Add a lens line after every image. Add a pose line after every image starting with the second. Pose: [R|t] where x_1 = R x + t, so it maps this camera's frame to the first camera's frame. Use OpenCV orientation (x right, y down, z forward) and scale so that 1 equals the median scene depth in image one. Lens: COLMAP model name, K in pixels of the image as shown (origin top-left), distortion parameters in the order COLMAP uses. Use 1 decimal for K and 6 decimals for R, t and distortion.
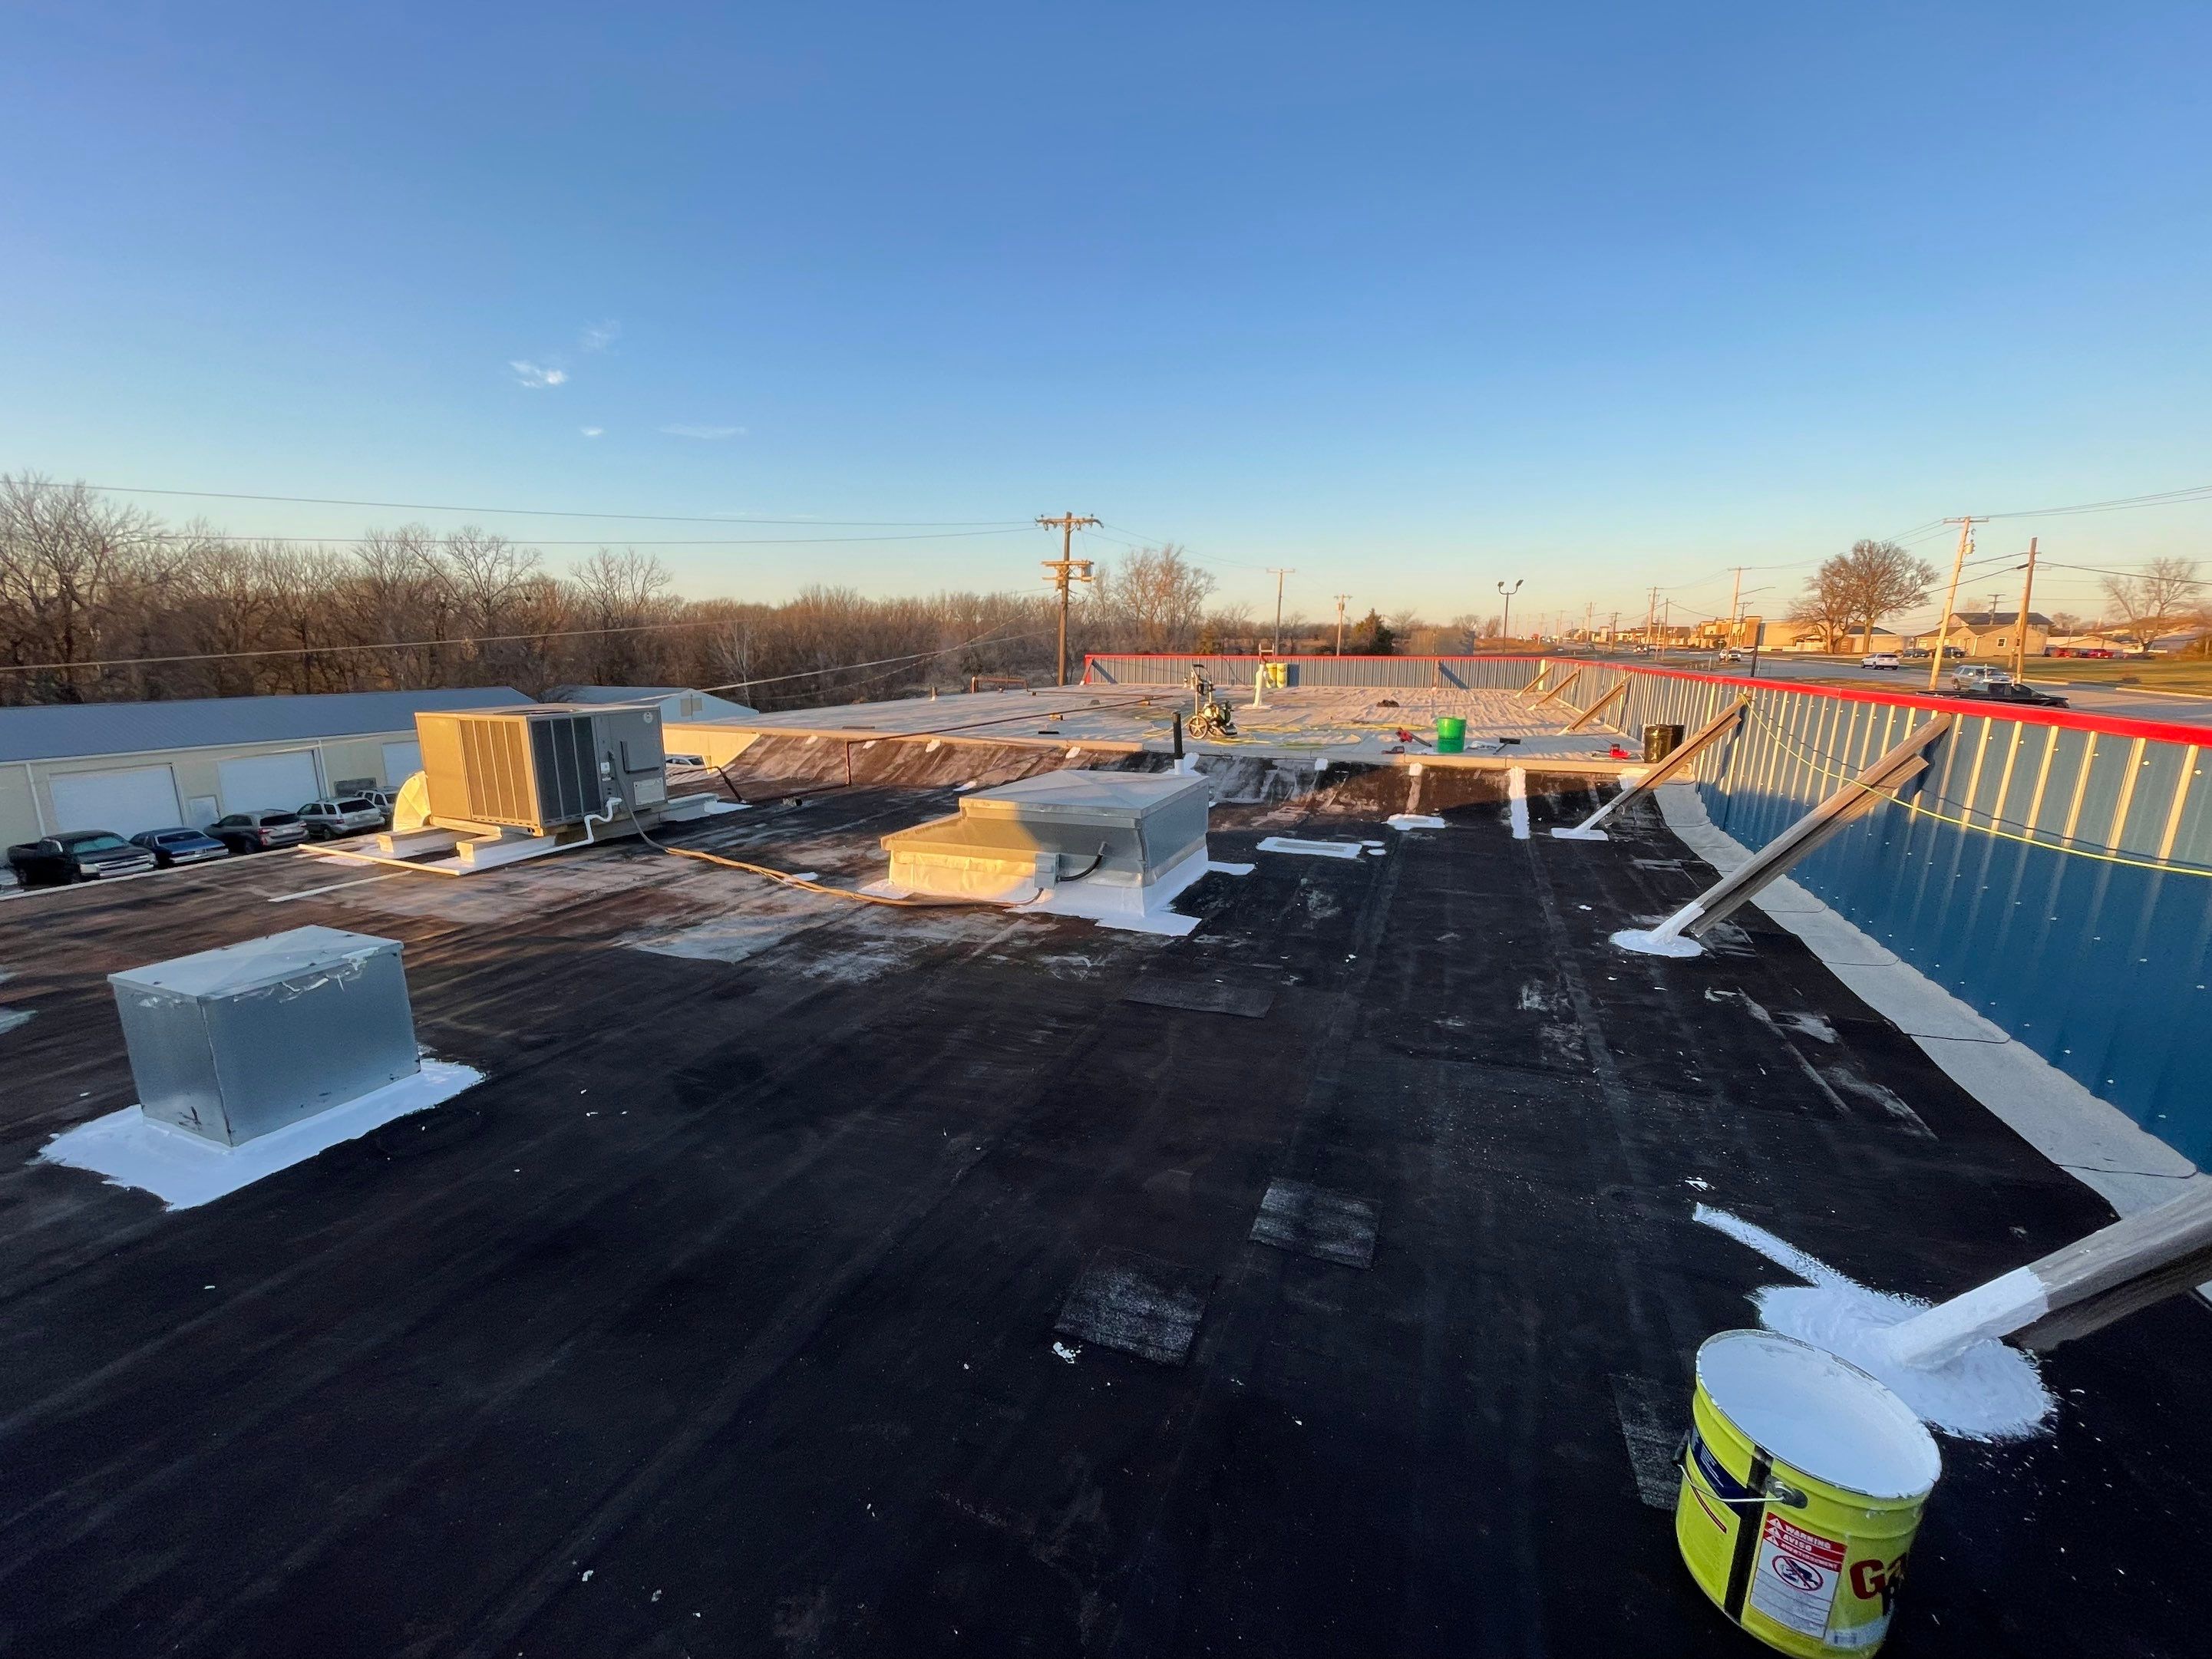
lens RADIAL K [[888.0, 0, 1103.8], [0, 888.0, 820.5], [0, 0, 1]] dist [-0.002665, -0.000620]
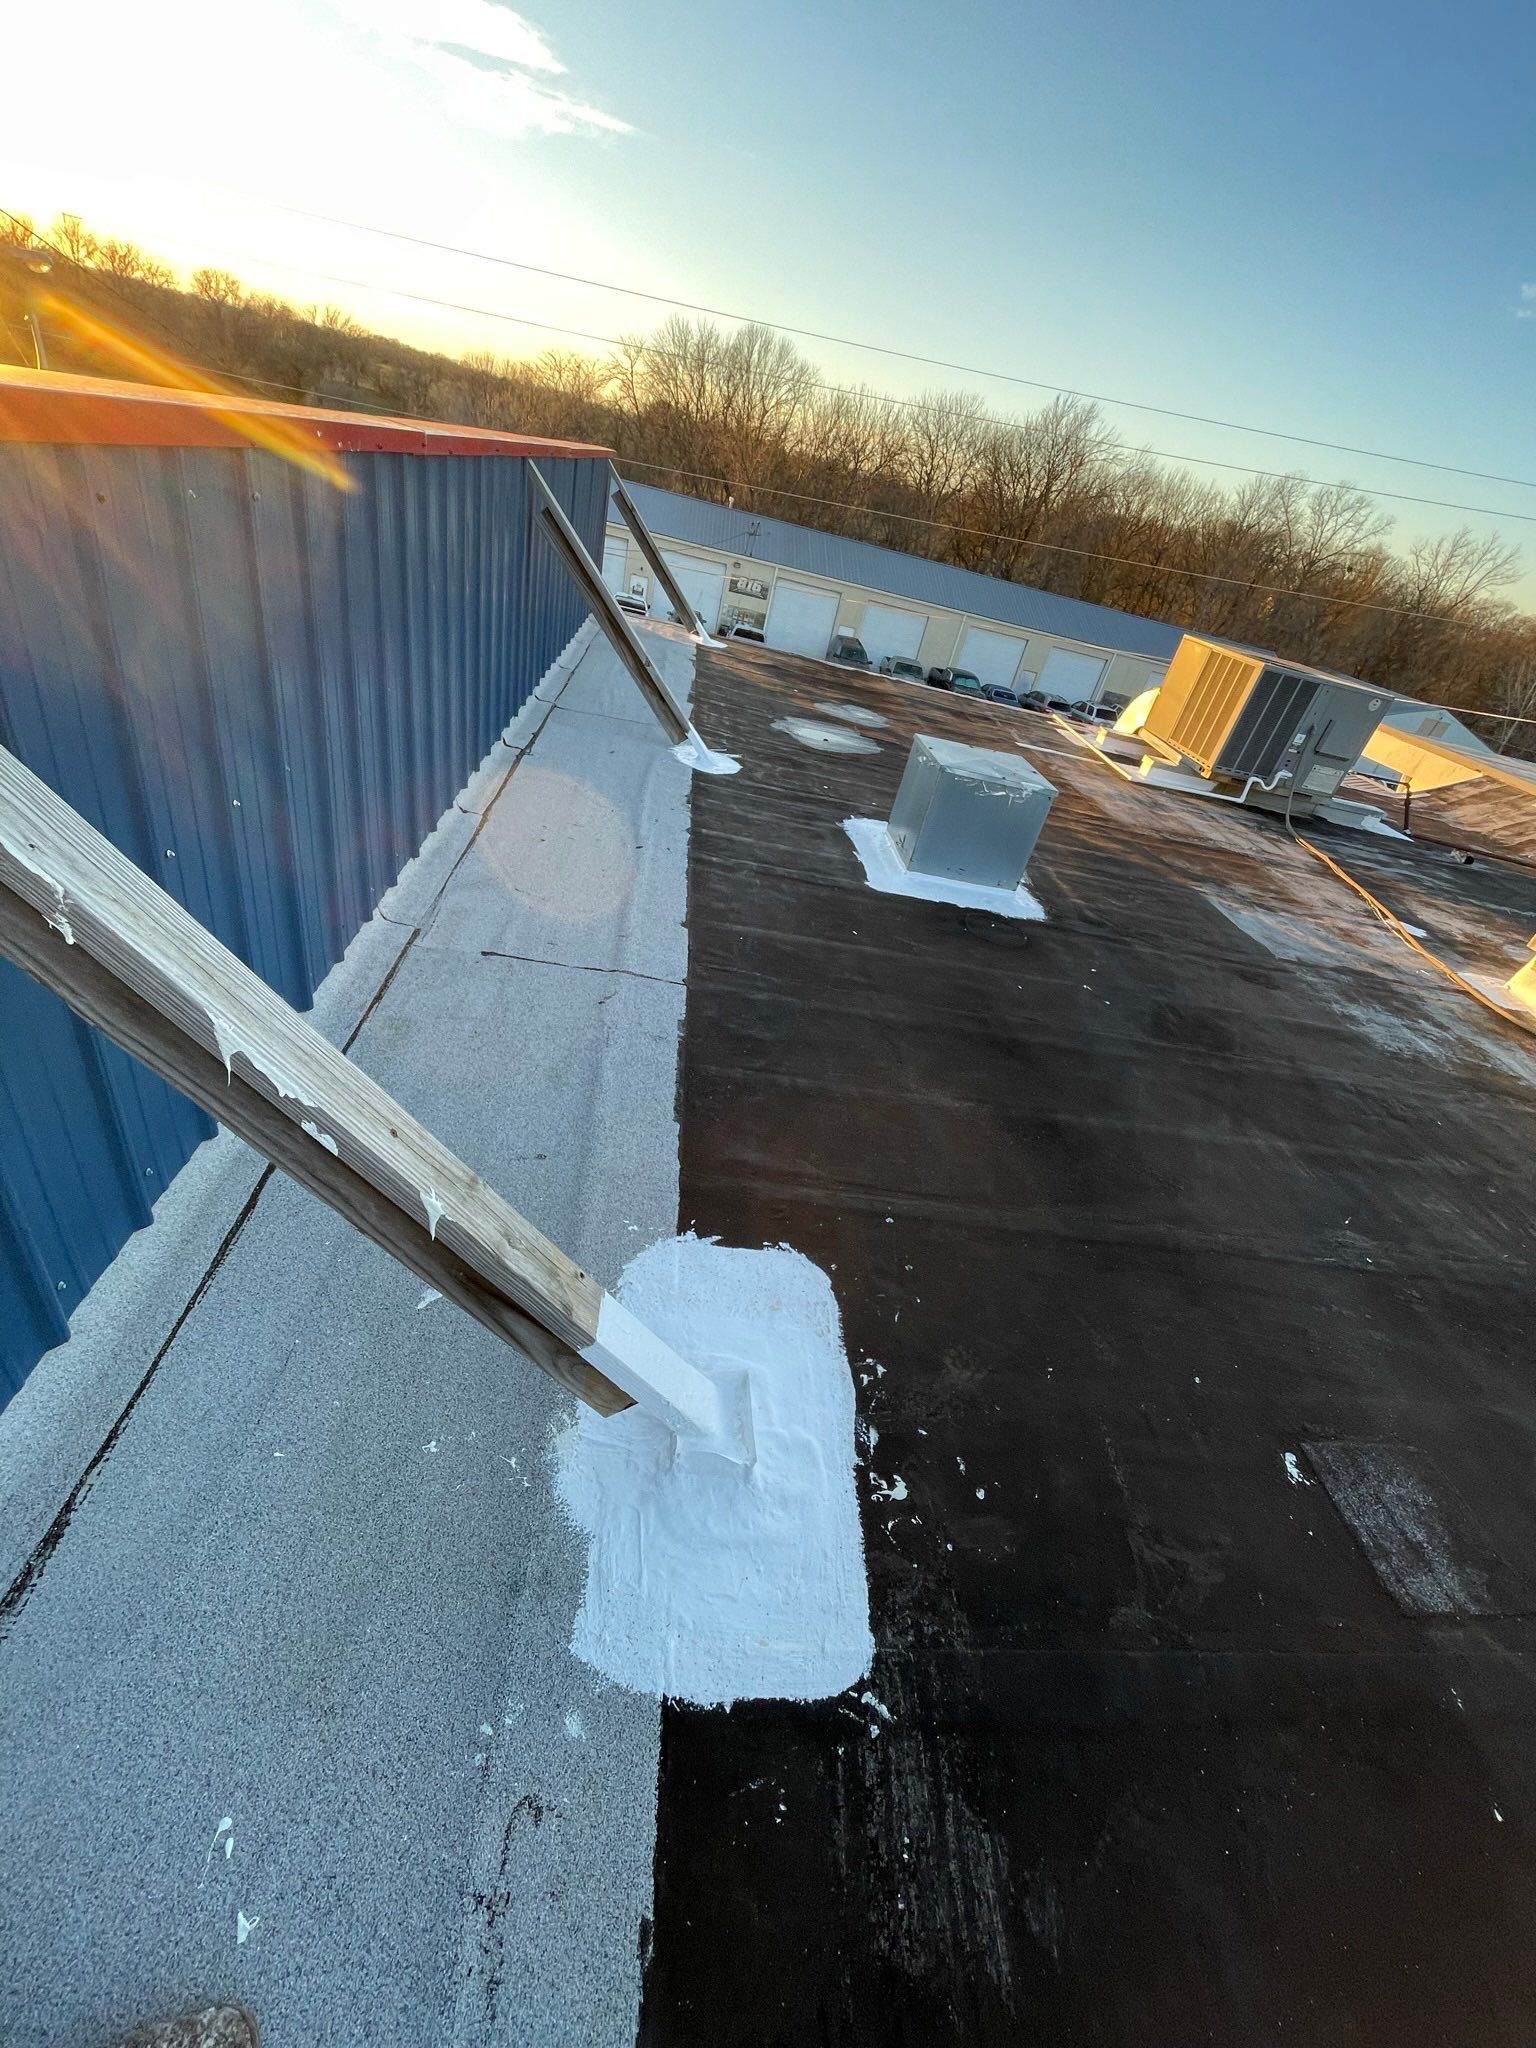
lens RADIAL K [[822.2, 0, 778.6], [0, 822.2, 1024.7], [0, 0, 1]] dist [-0.002665, -0.000620]
pose [[0.429240, 0.581220, -0.691329, 0.013926], [-0.385791, 0.810077, 0.441520, 0.021527], [0.816650, 0.077191, 0.571947, 0.020252]]
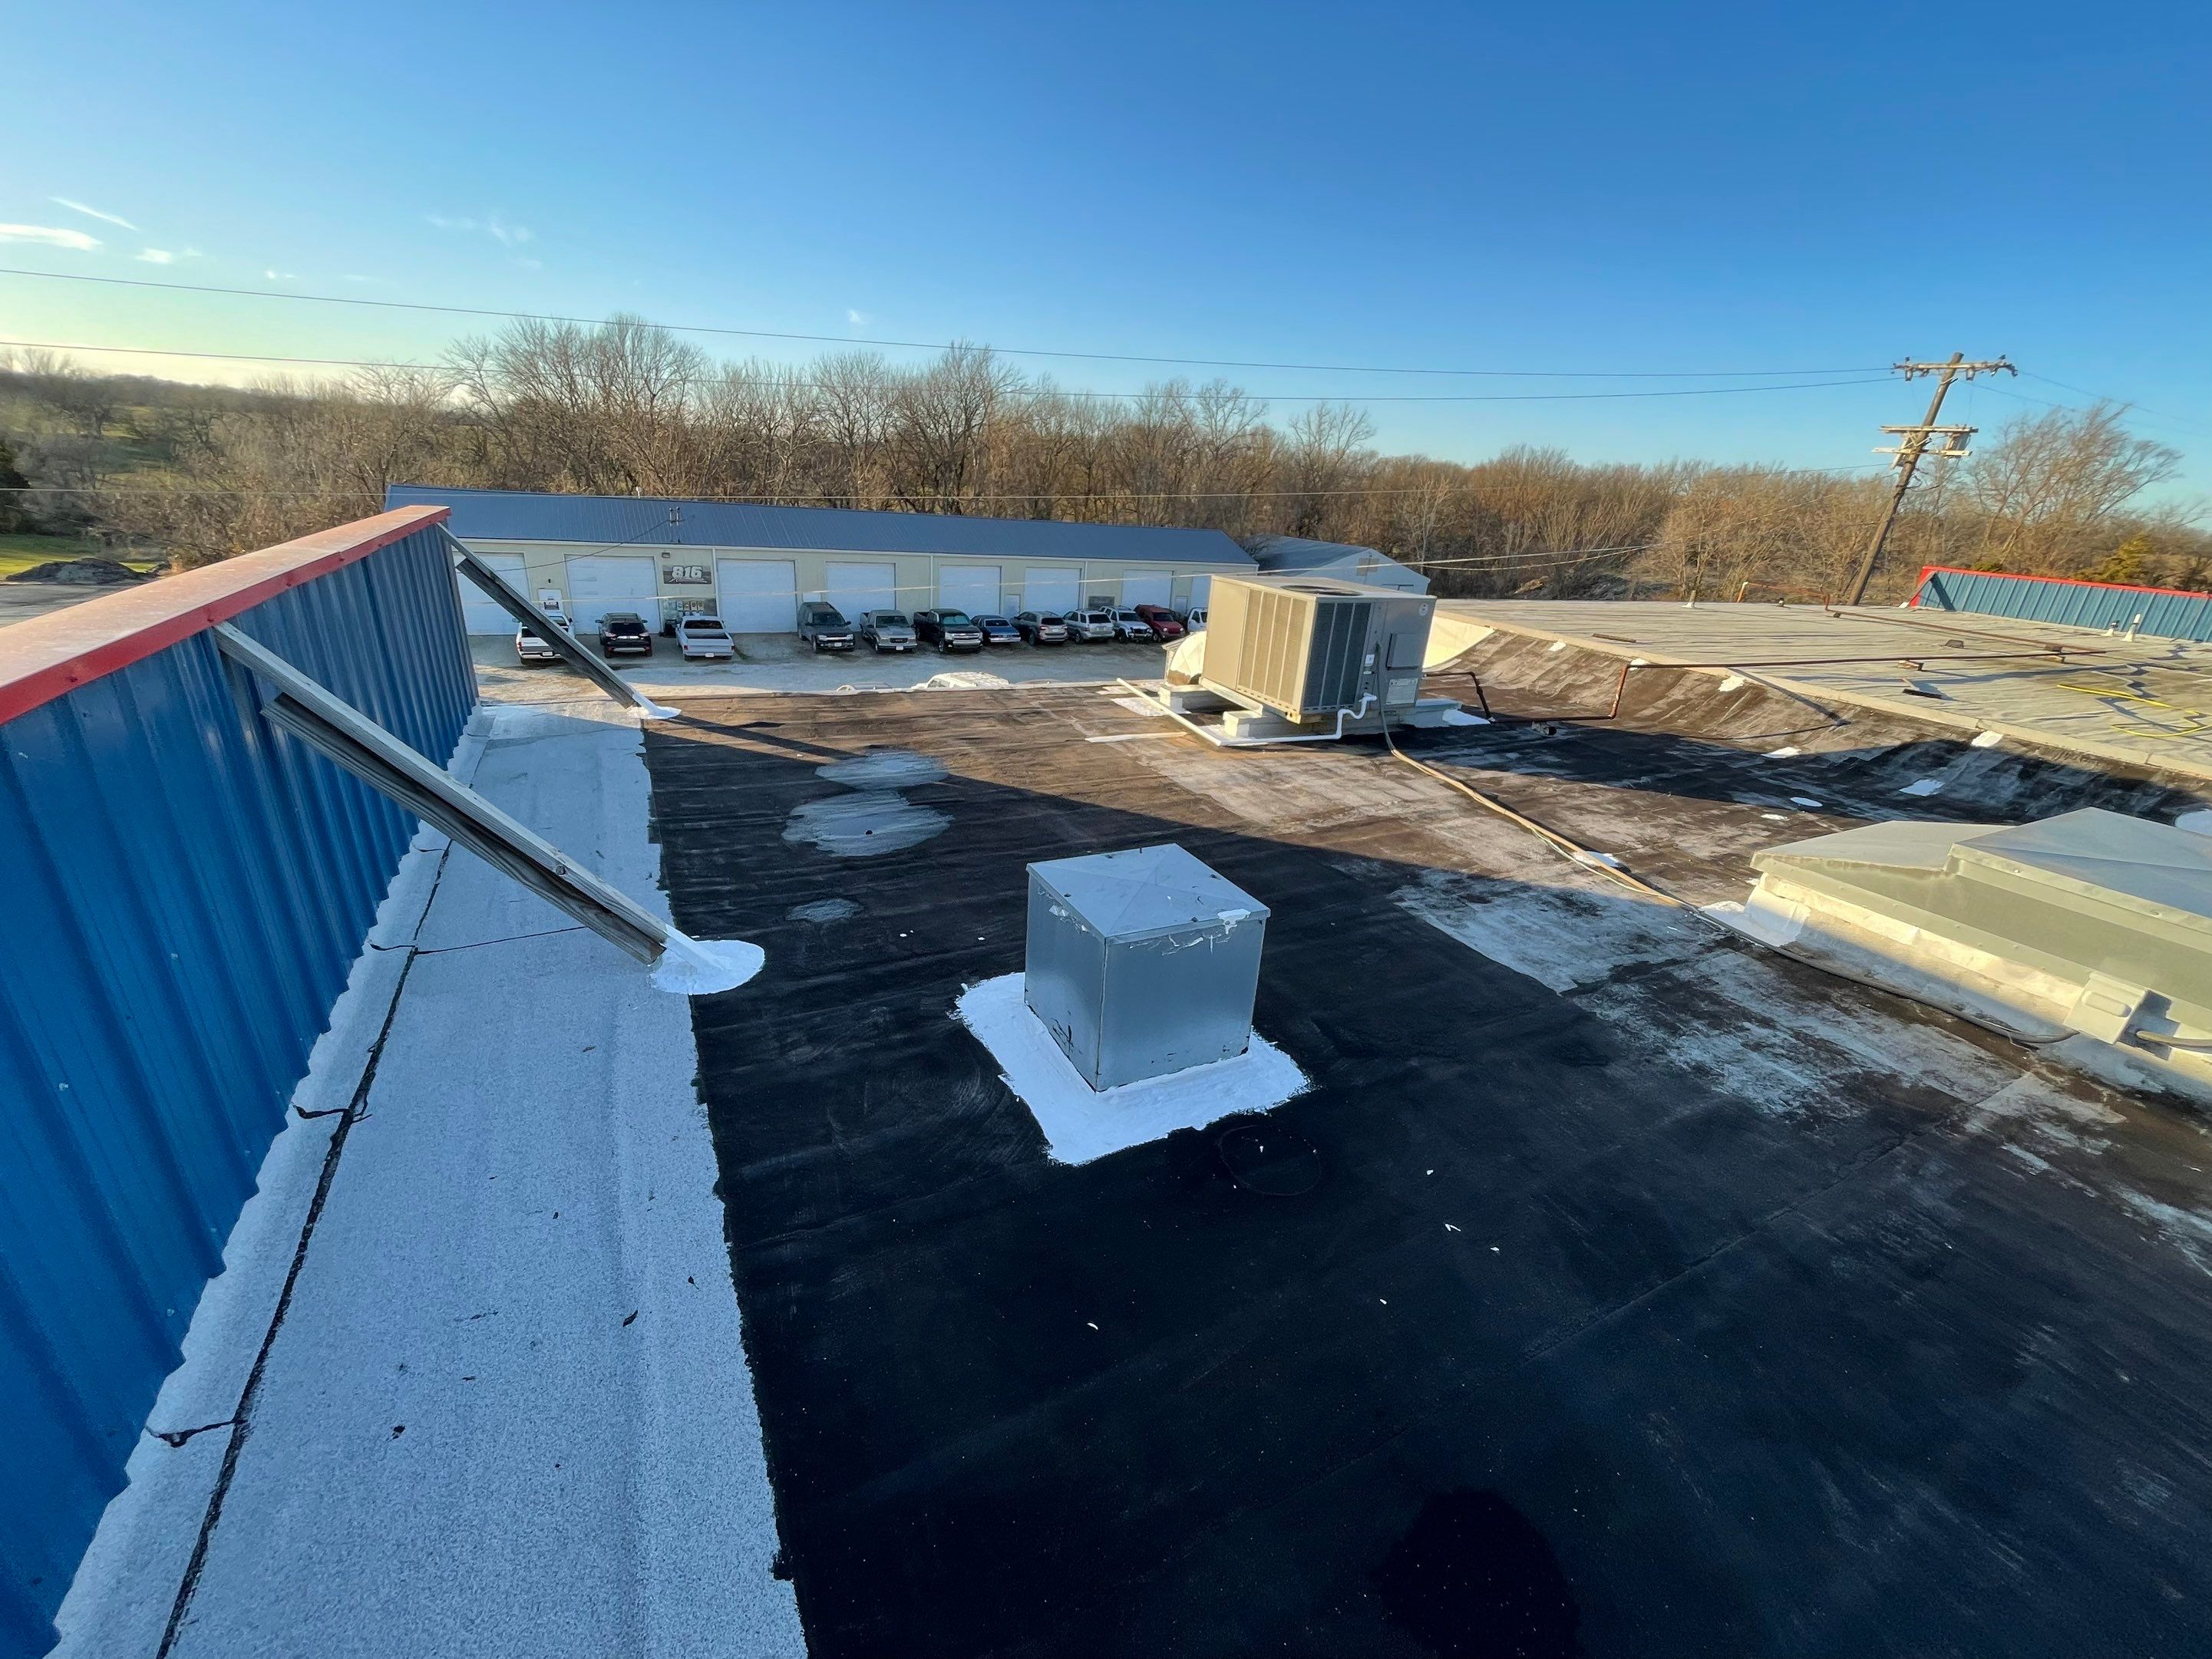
lens RADIAL K [[888.0, 0, 1103.8], [0, 888.0, 820.5], [0, 0, 1]] dist [-0.002665, -0.000620]
pose [[0.760499, 0.283518, -0.584174, -0.213698], [-0.196531, 0.957948, 0.209071, -0.043851], [0.618884, -0.044190, 0.784238, 0.115752]]
